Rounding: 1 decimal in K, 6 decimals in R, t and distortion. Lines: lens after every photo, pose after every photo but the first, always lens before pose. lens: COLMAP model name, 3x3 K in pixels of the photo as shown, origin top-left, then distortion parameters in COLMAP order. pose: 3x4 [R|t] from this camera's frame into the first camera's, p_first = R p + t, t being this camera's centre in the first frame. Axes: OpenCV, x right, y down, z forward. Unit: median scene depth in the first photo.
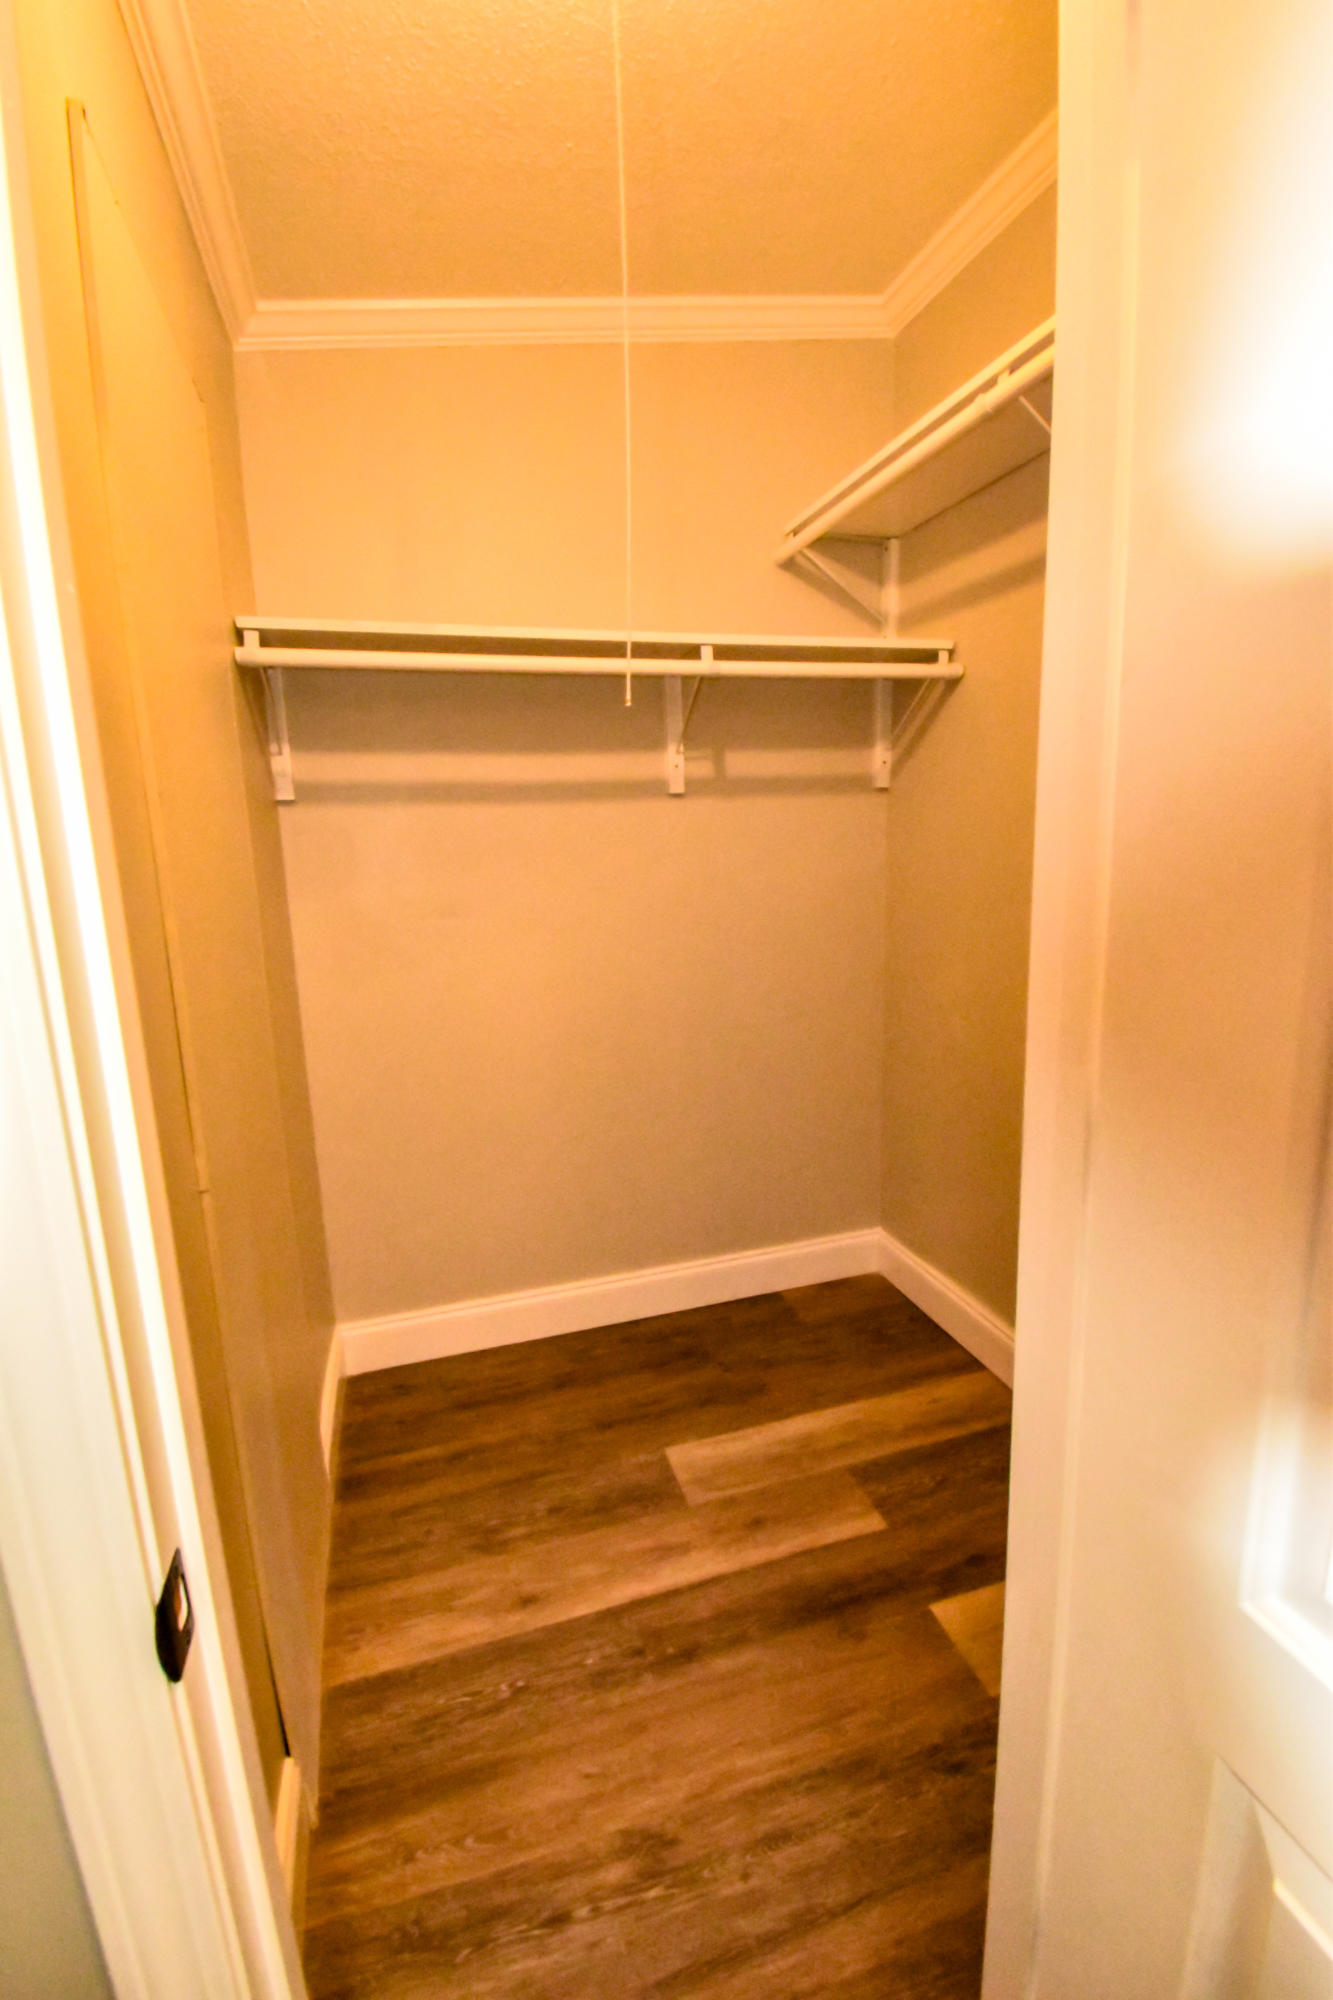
lens RADIAL K [[861.1, 0, 666.5], [0, 861.1, 998.0], [0, 0, 1]] dist [-0.018191, -0.009684]
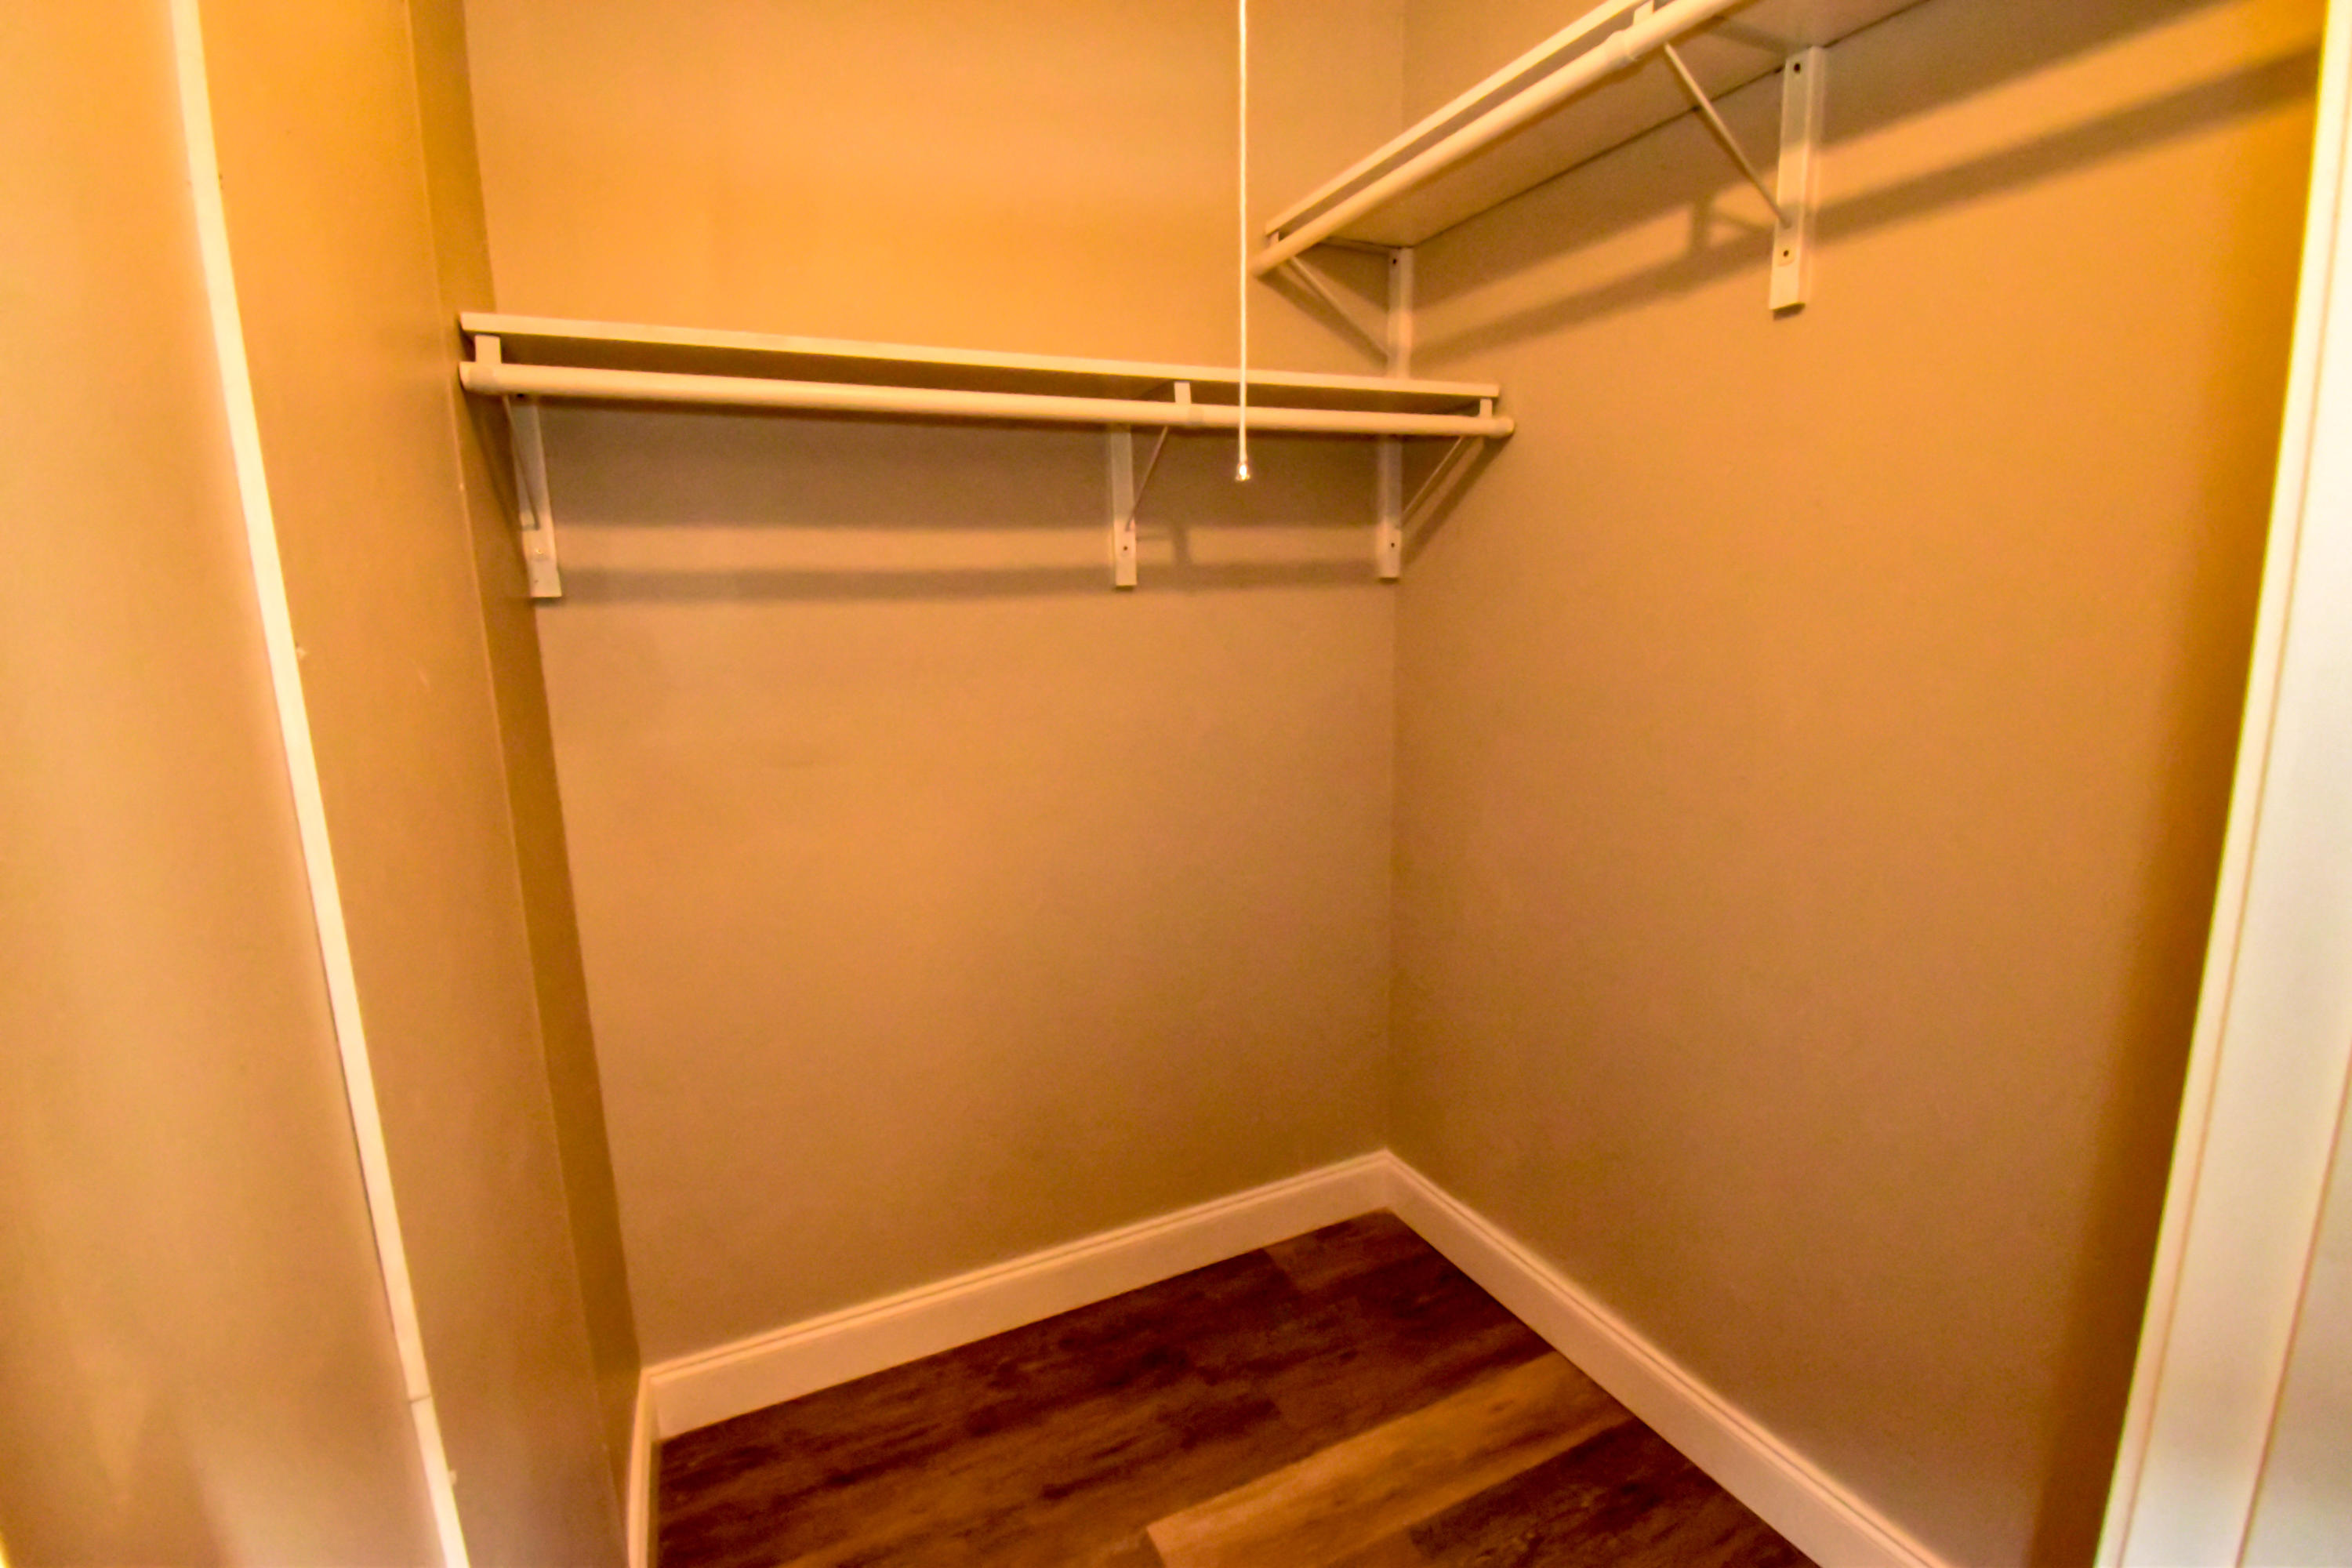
lens RADIAL K [[1012.7, 0, 1158.8], [0, 1012.7, 786.3], [0, 0, 1]] dist [-0.018191, -0.009684]
pose [[0.990104, -0.021522, 0.138677, -0.082870], [0.022995, 0.999695, -0.009028, -0.062849], [-0.138440, 0.012128, 0.990297, 0.162184]]
